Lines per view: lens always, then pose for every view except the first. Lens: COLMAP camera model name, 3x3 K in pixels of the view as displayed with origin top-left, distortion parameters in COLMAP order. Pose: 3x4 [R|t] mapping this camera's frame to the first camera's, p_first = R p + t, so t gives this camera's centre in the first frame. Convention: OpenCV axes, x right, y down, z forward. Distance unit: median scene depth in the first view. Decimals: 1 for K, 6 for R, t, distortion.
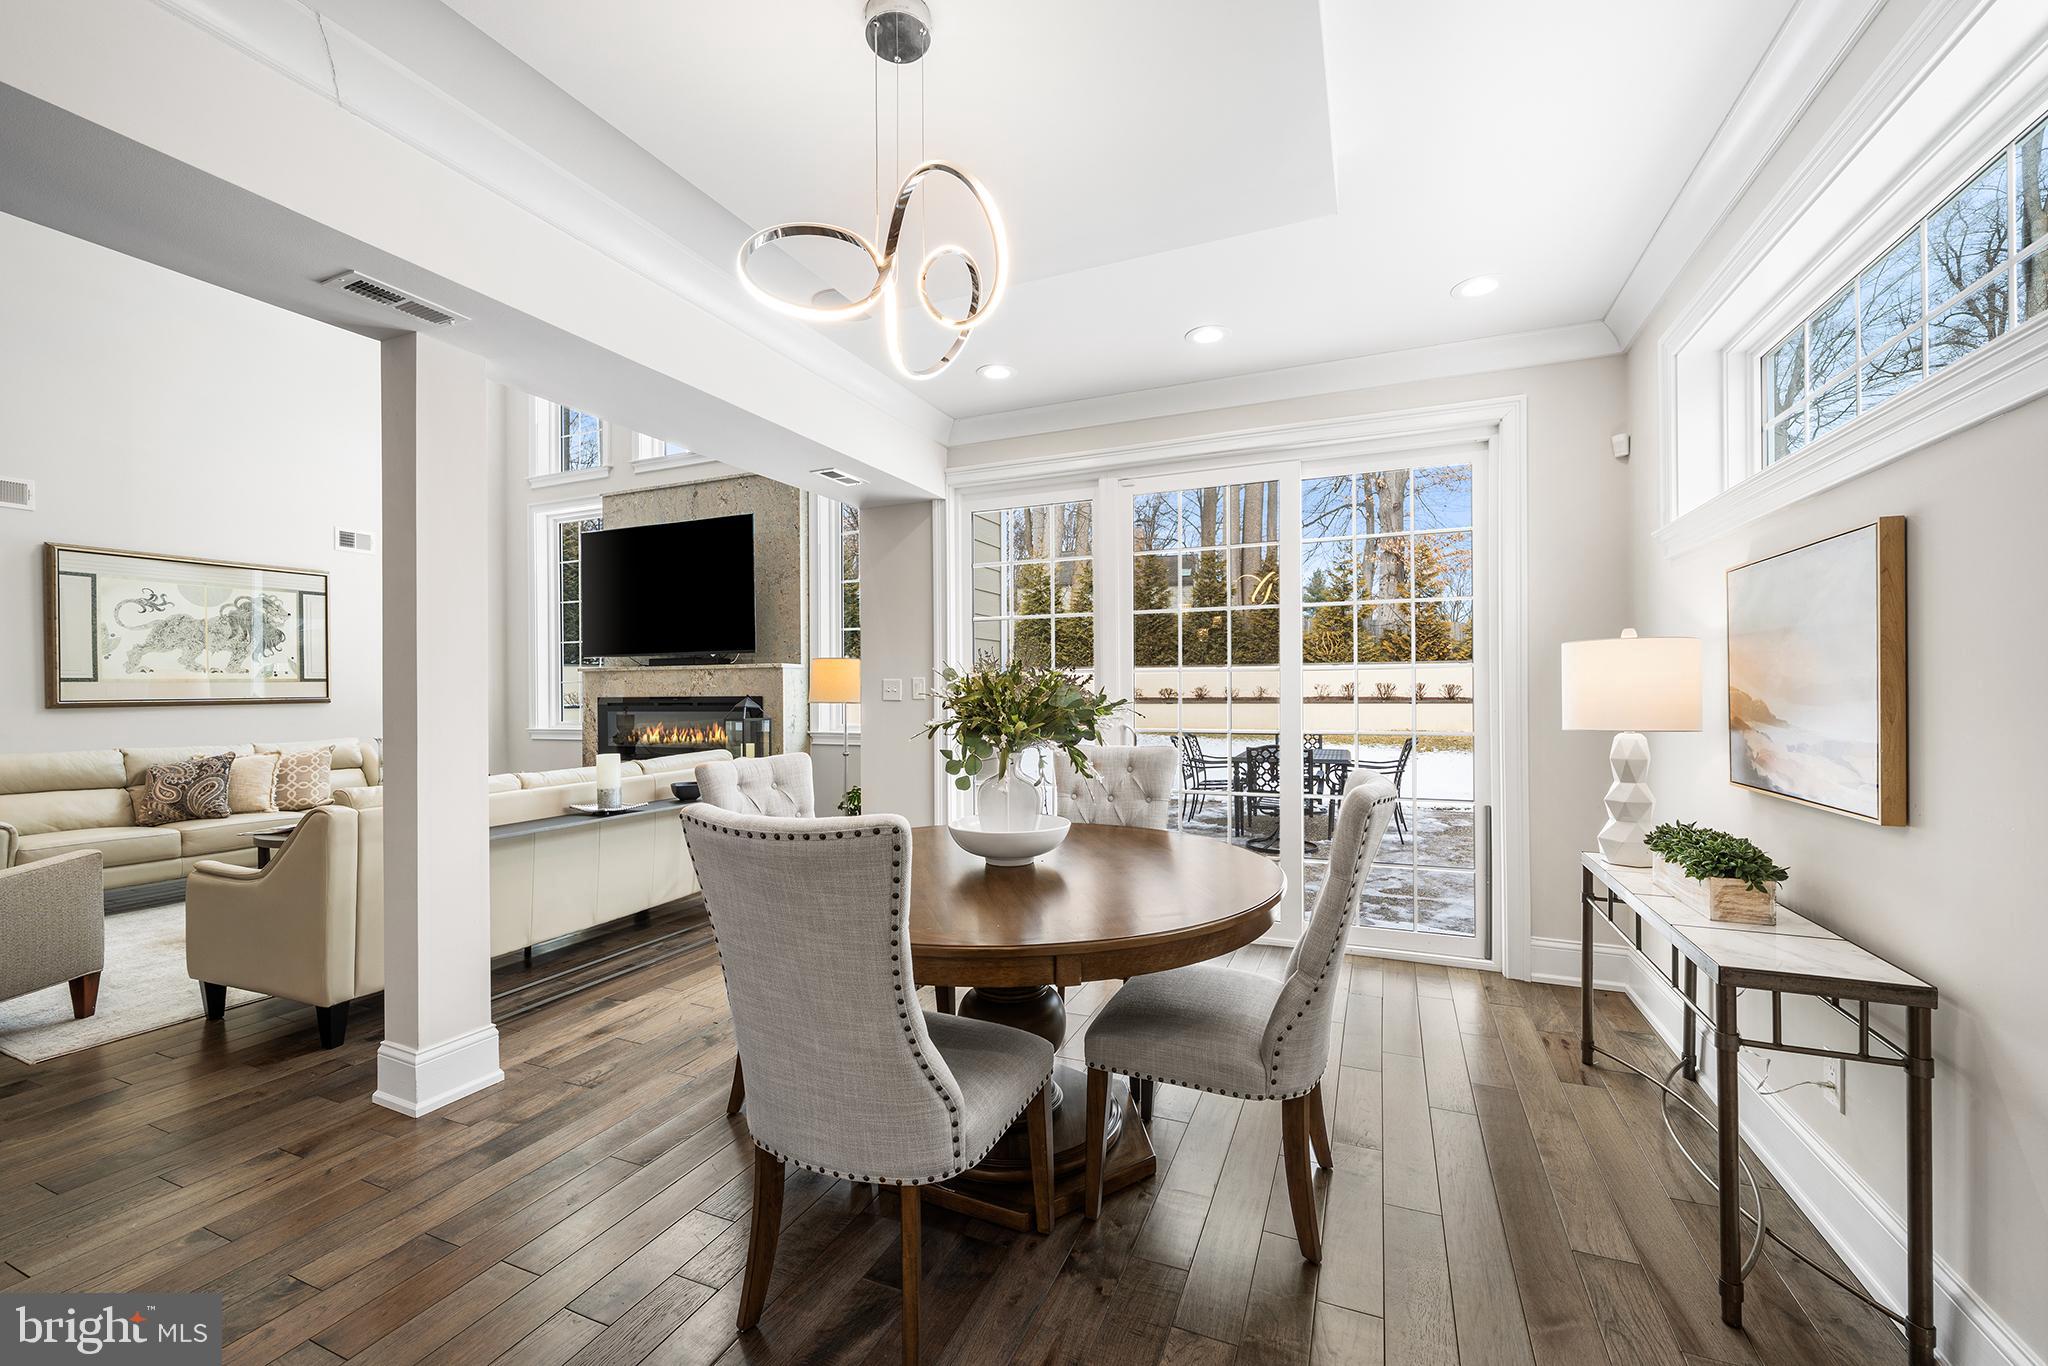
lens RADIAL K [[832.3, 0, 1024.0], [0, 832.3, 683.0], [0, 0, 1]] dist [-0.001046, -0.000317]
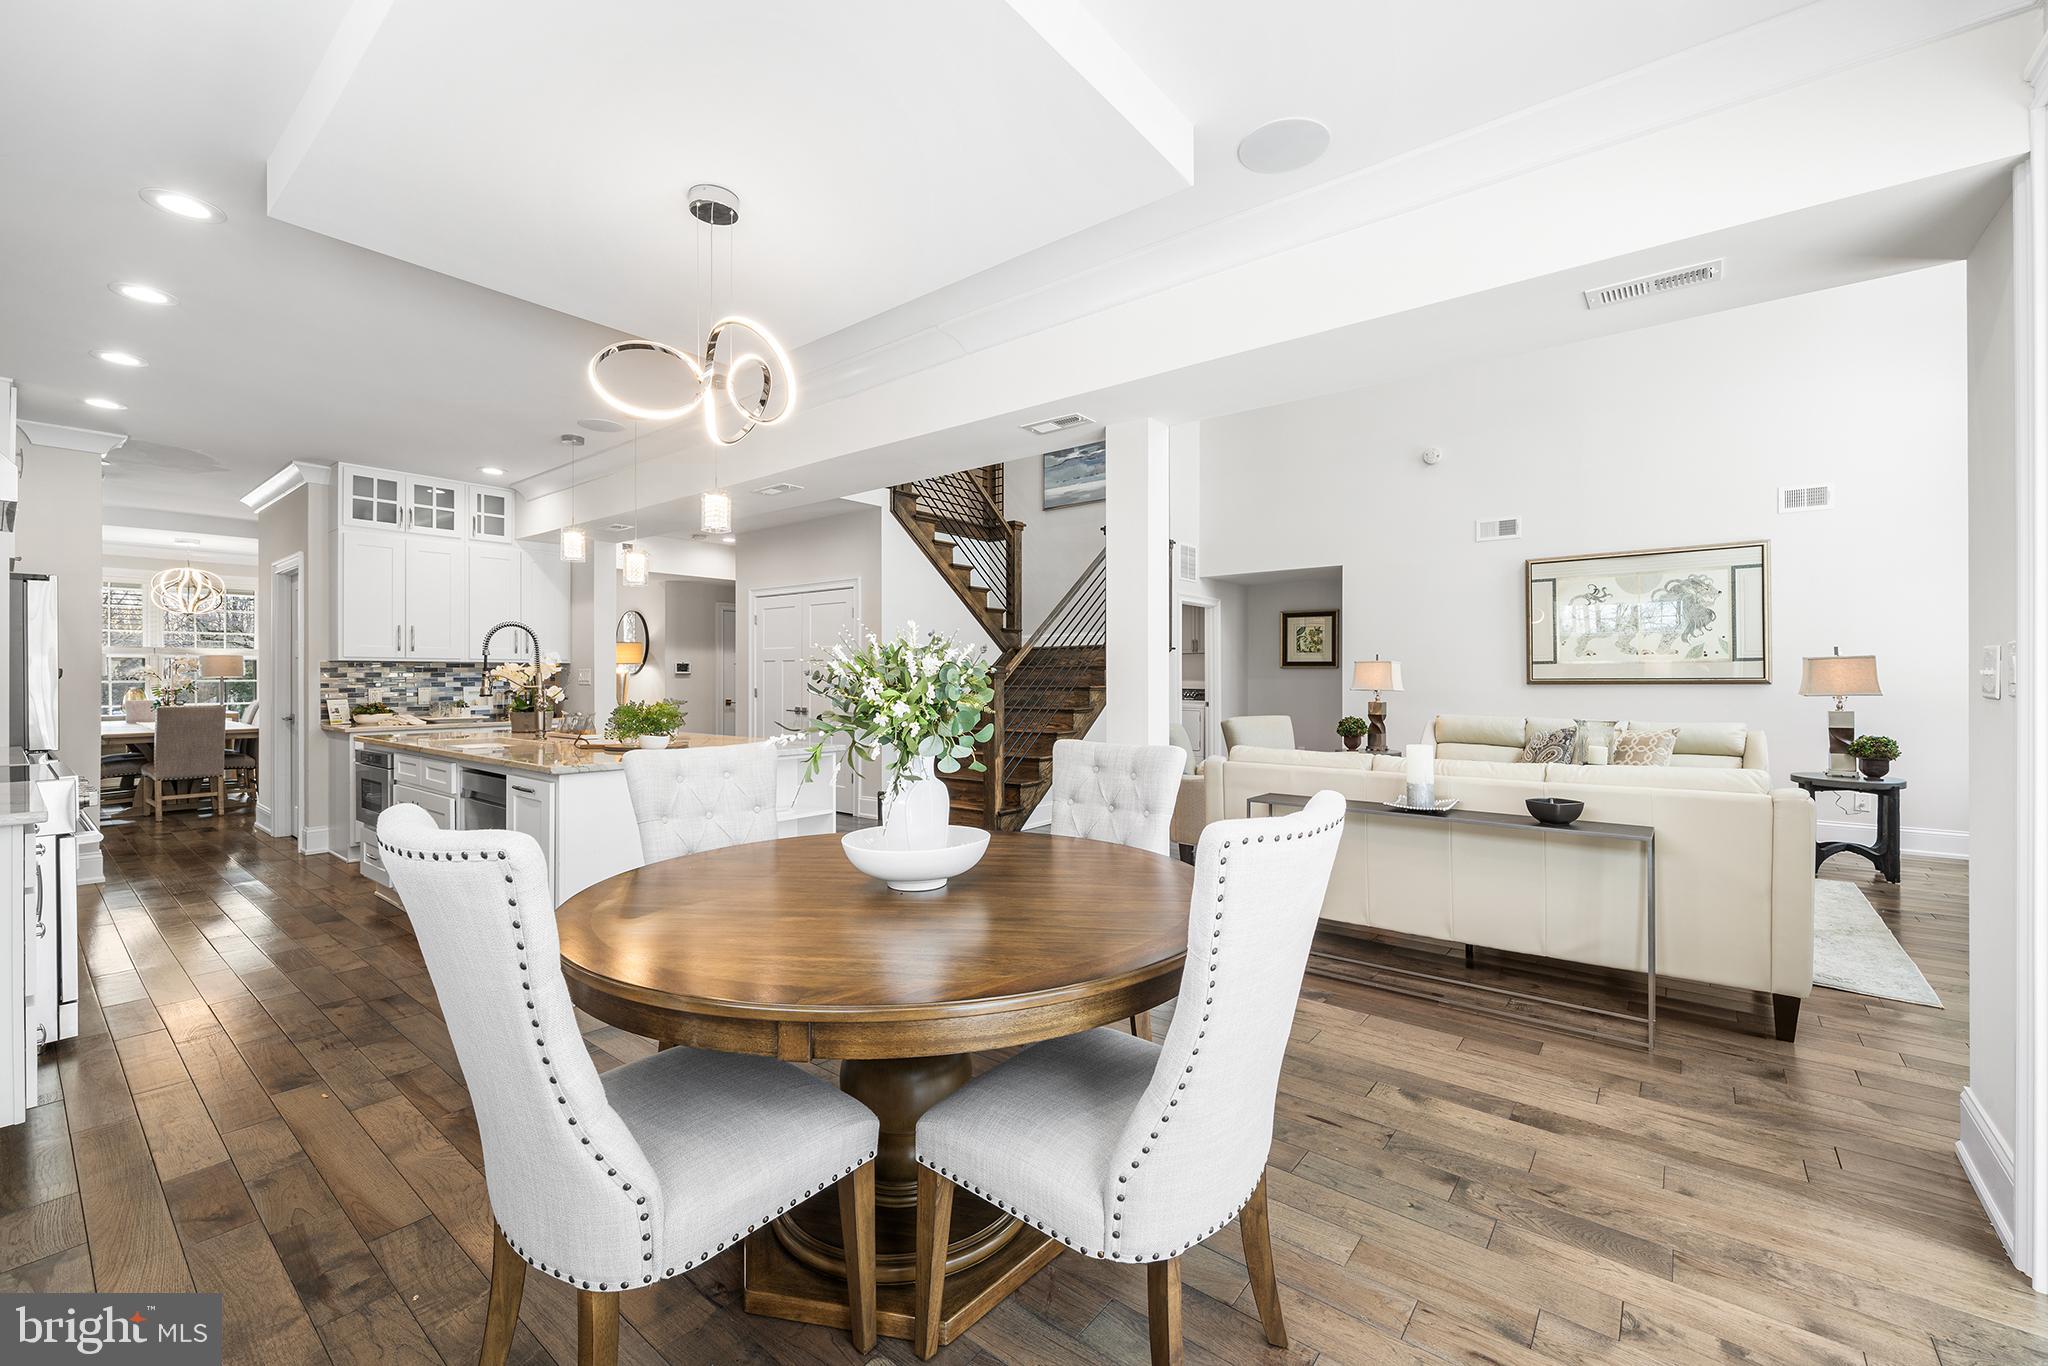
lens RADIAL K [[832.3, 0, 1024.0], [0, 832.3, 683.0], [0, 0, 1]] dist [-0.001046, -0.000317]
pose [[-0.277214, 0.018413, -0.960632, 0.331758], [0.013448, 0.999793, 0.015283, -0.002526], [0.960714, -0.008682, -0.277404, 0.584684]]
